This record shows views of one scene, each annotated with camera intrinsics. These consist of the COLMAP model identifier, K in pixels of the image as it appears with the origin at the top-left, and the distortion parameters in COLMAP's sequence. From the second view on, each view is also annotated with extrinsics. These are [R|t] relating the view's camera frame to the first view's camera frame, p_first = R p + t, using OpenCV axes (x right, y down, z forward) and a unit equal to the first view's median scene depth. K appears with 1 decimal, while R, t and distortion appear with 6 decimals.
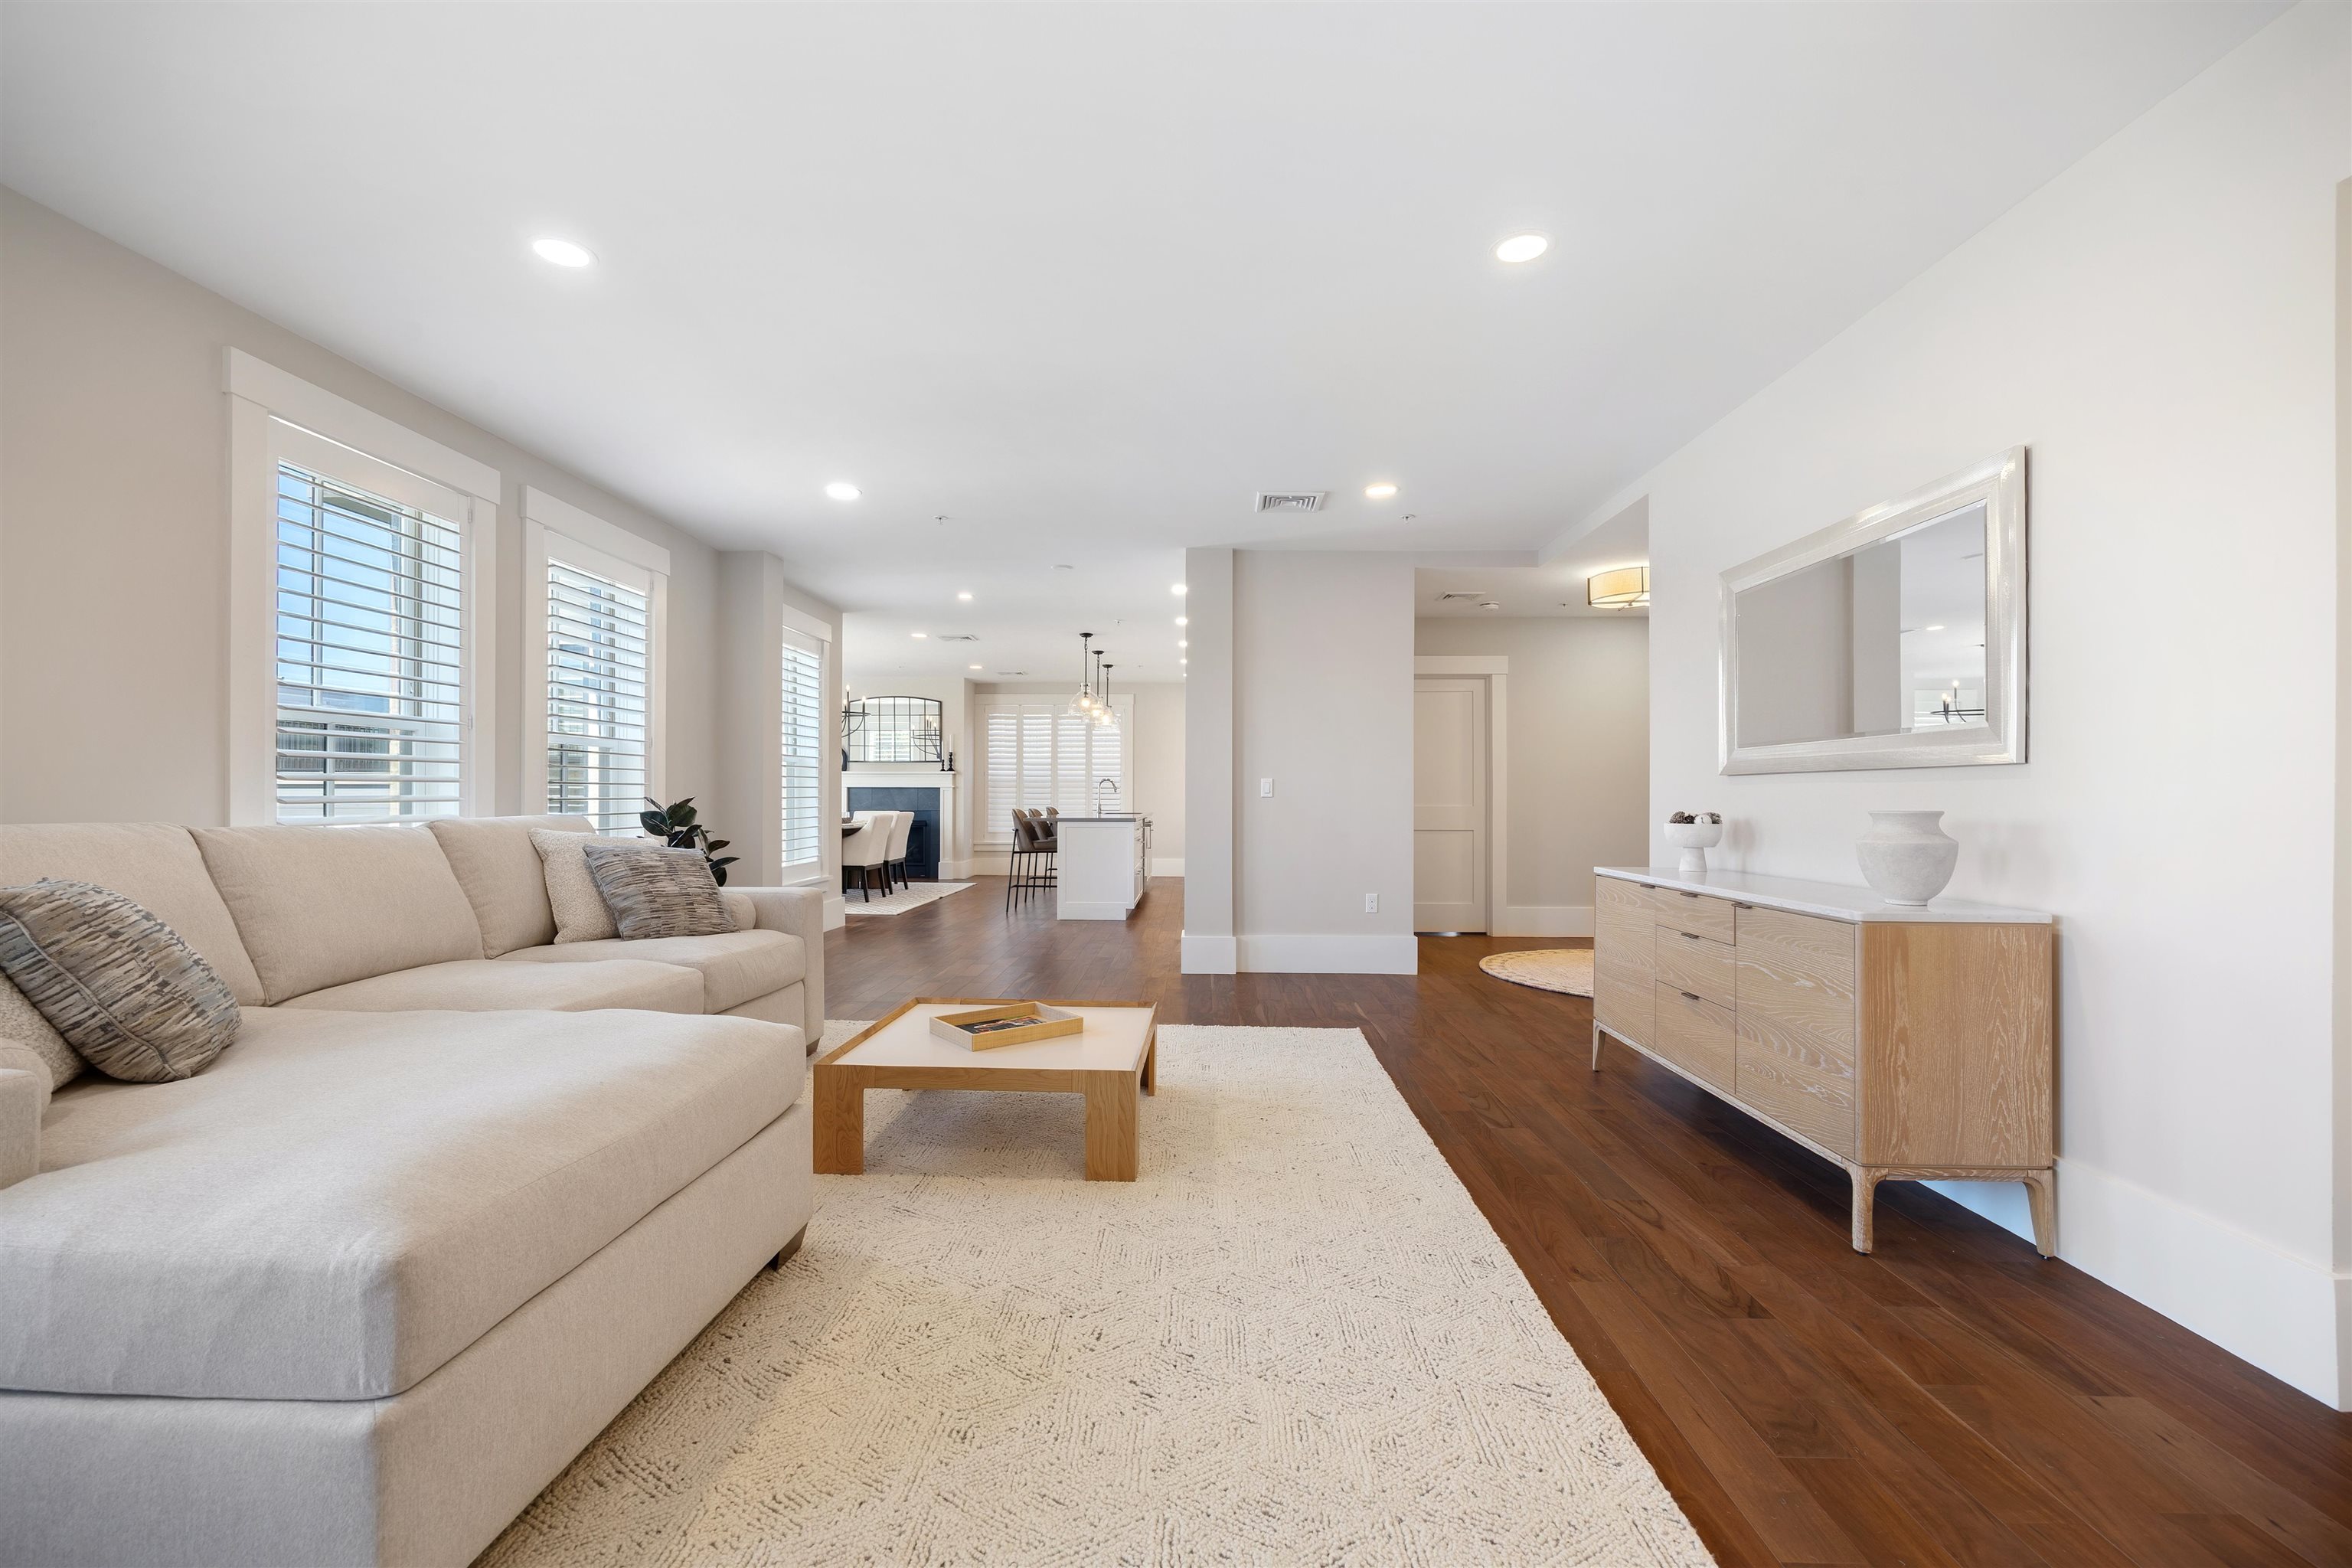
lens RADIAL K [[988.9, 0, 1176.3], [0, 988.9, 789.1], [0, 0, 1]] dist [-0.000037, -0.000020]
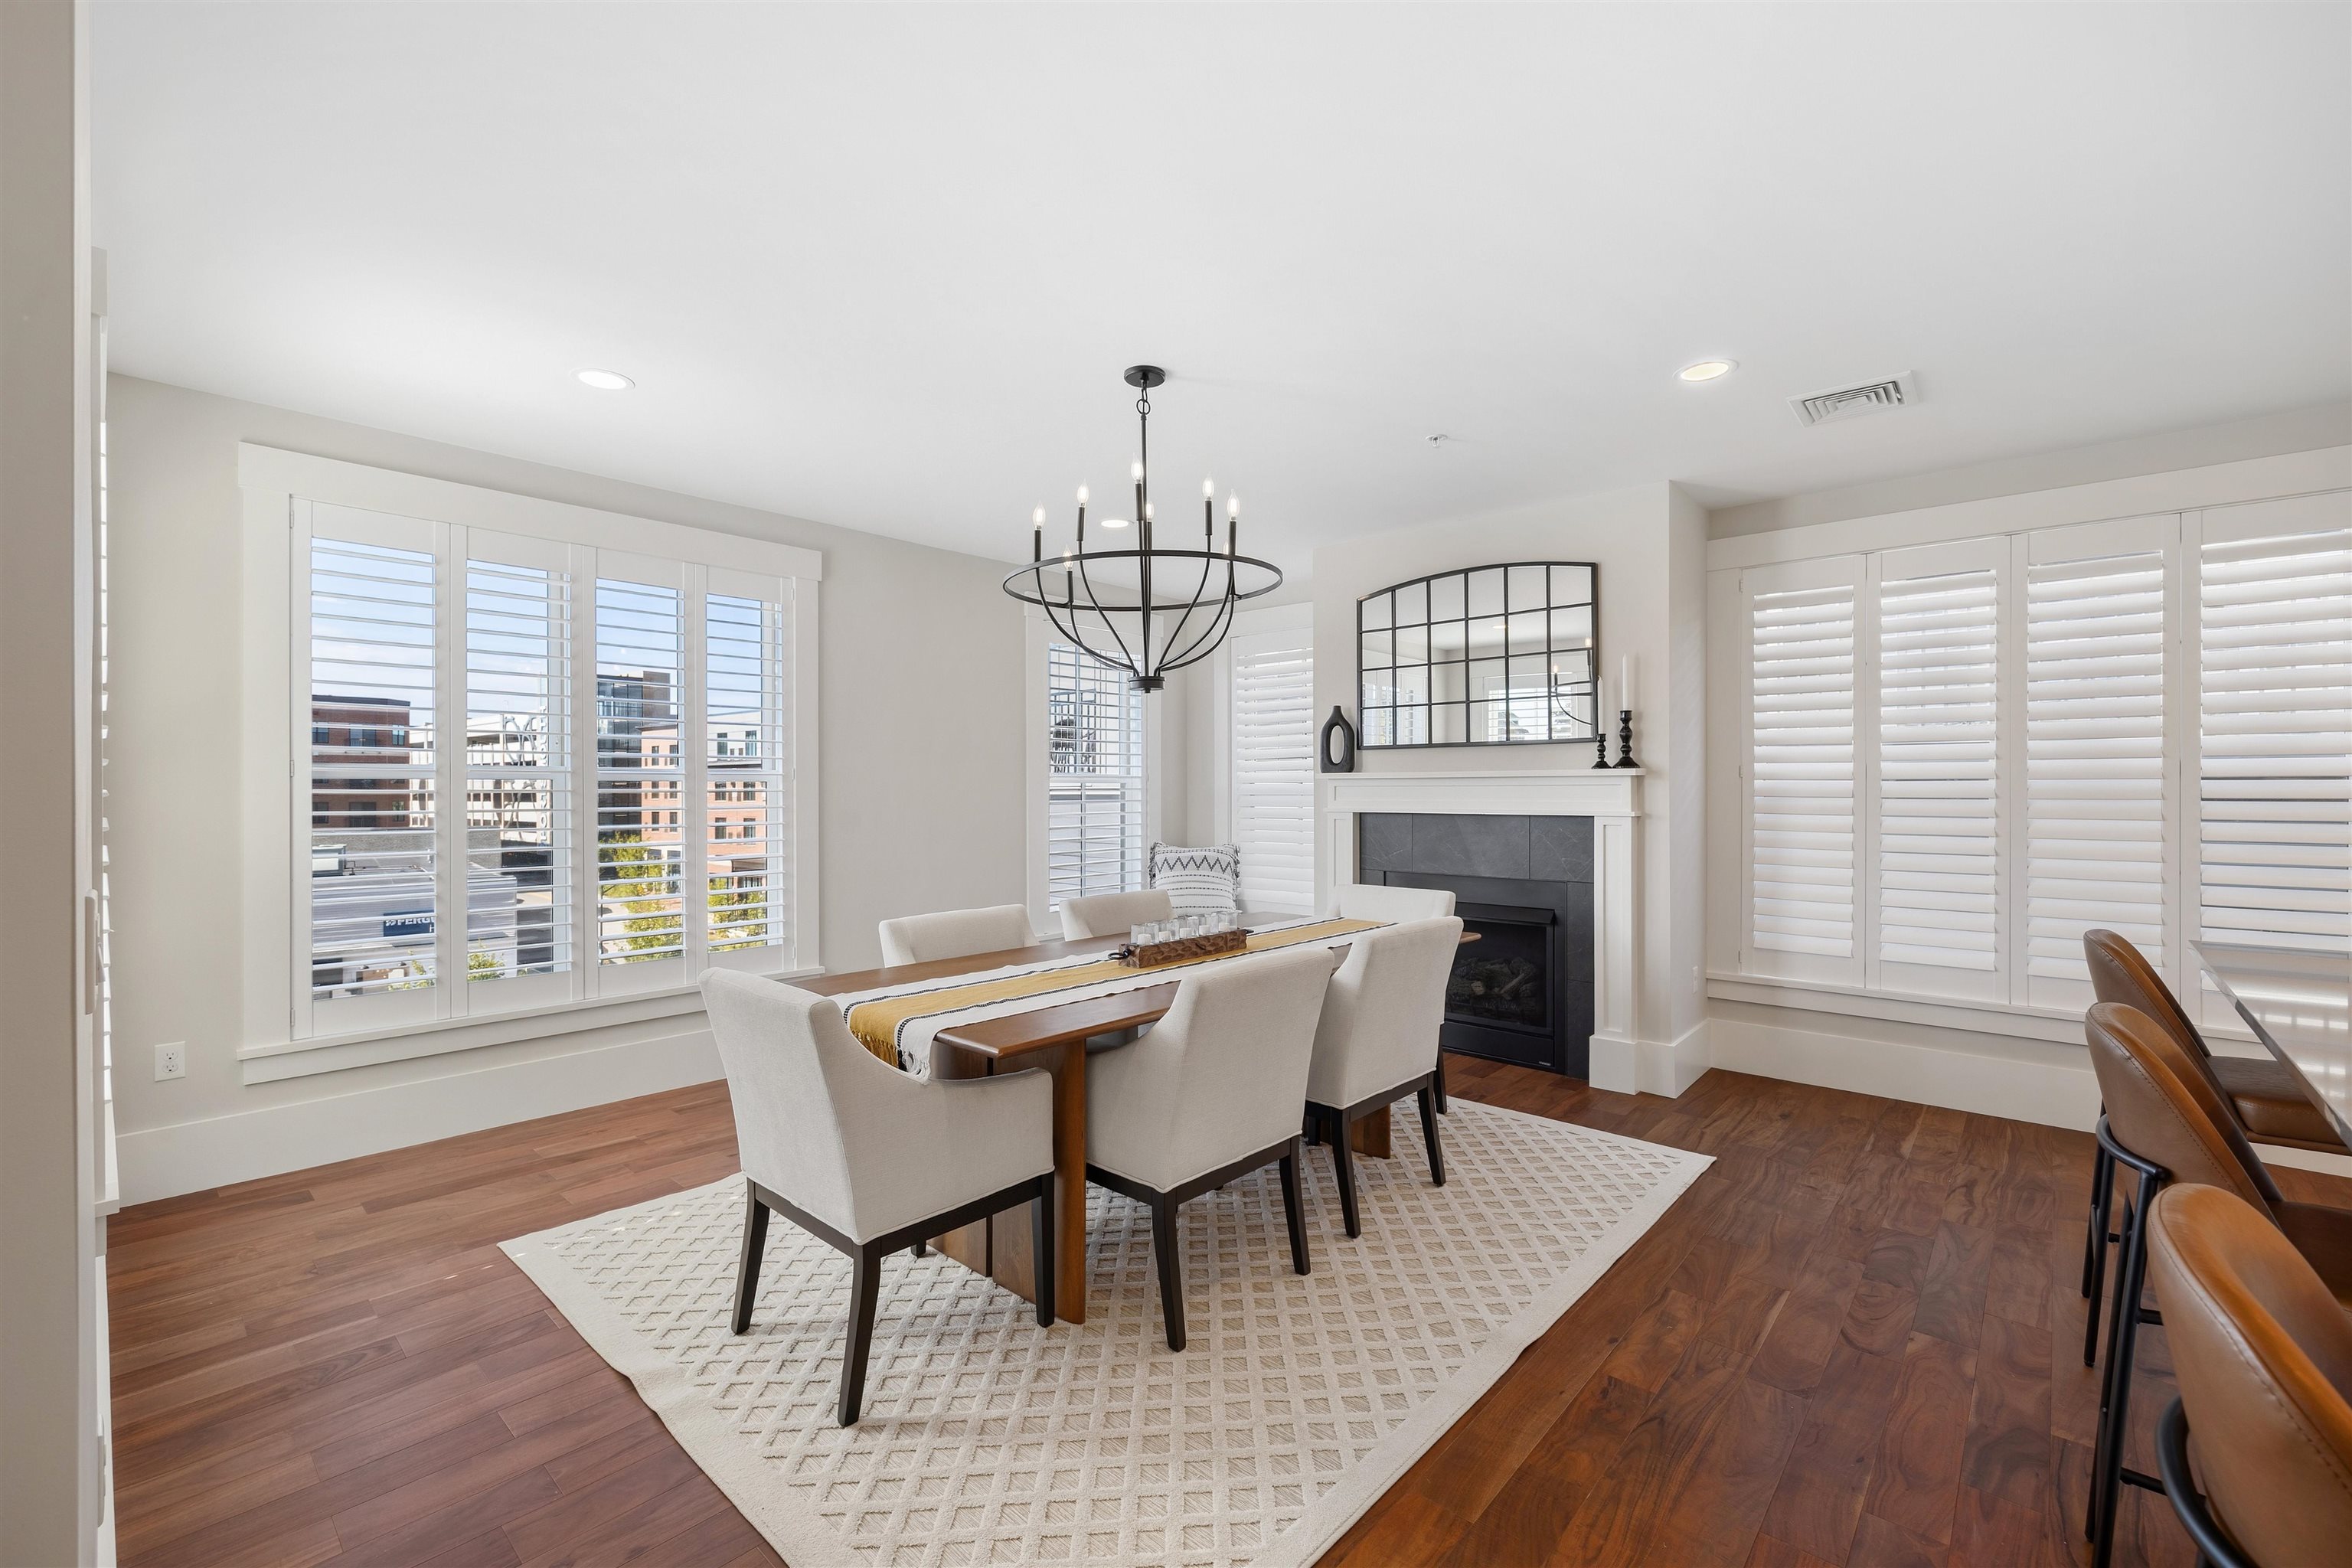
lens RADIAL K [[988.9, 0, 1176.3], [0, 988.9, 789.1], [0, 0, 1]] dist [-0.000037, -0.000020]
pose [[0.769219, -0.002712, -0.638980, -0.131695], [0.002054, 0.999996, -0.001772, -0.010695], [0.638982, 0.000051, 0.769221, 0.644554]]
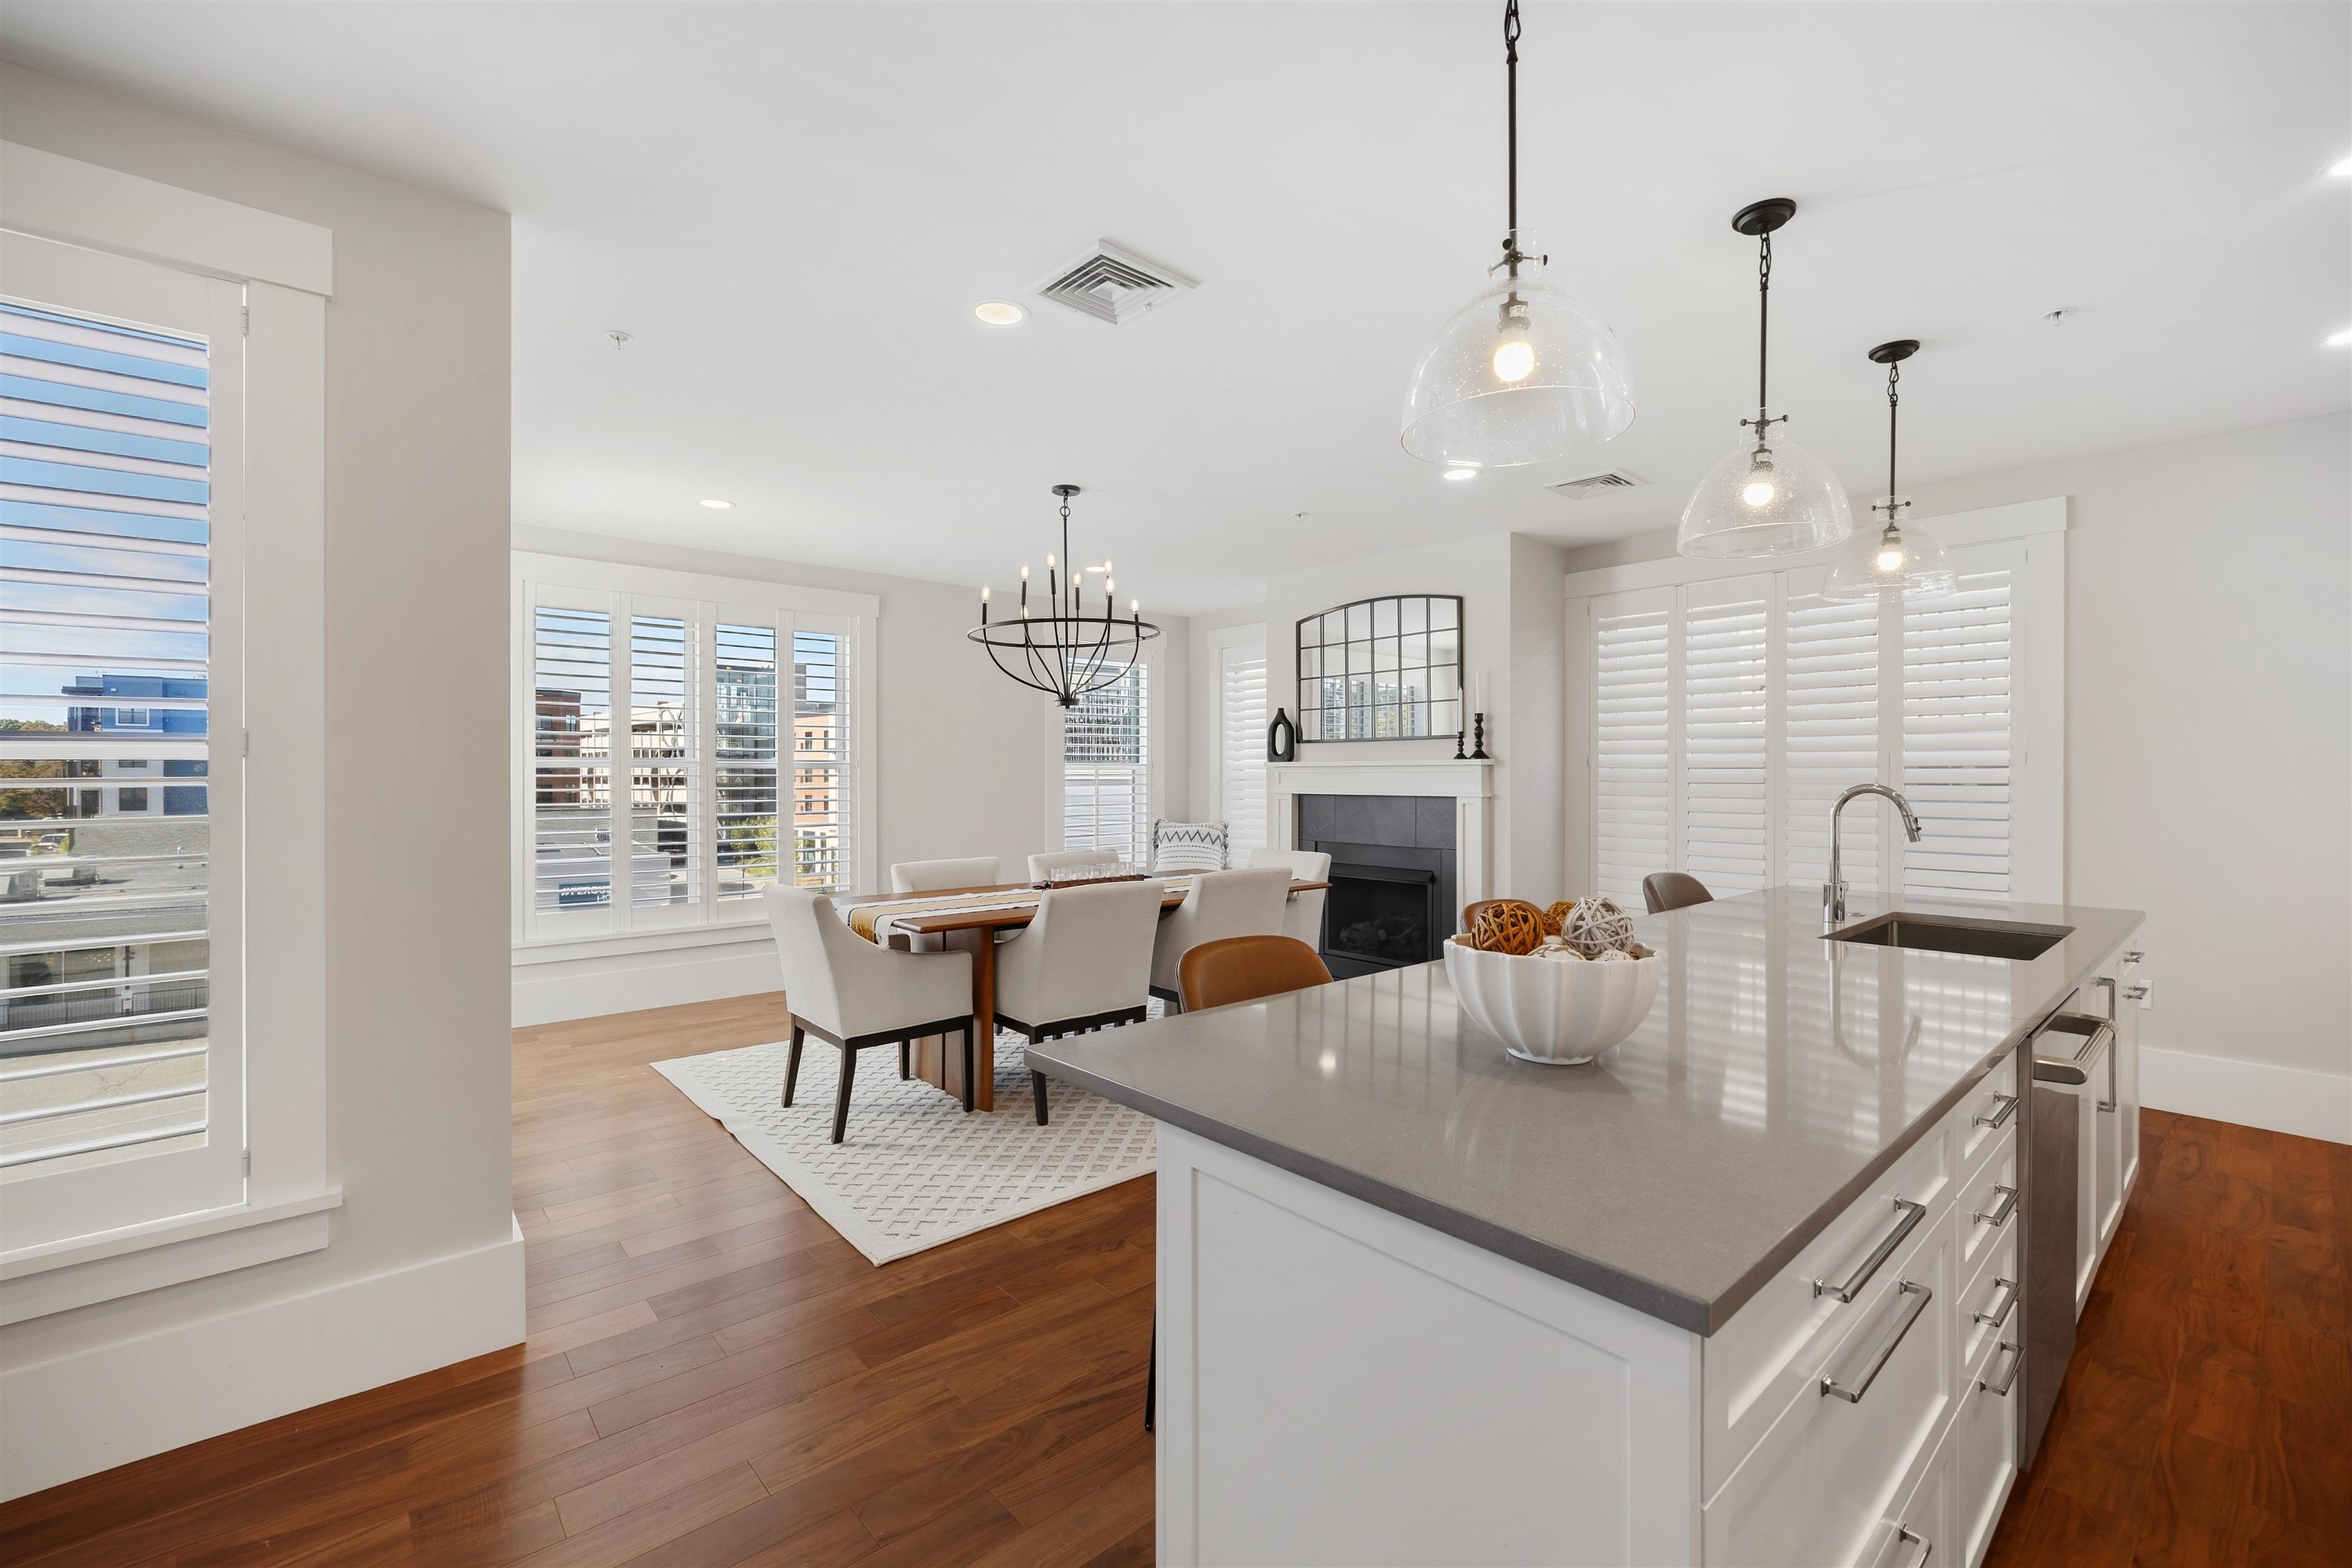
lens RADIAL K [[997.2, 0, 1175.6], [0, 997.2, 773.3], [0, 0, 1]] dist [-0.001048, -0.000051]
pose [[0.686834, -0.002492, -0.726810, -0.008080], [0.000759, 0.999996, -0.002712, -0.010882], [0.726814, 0.001311, 0.686833, 0.611238]]
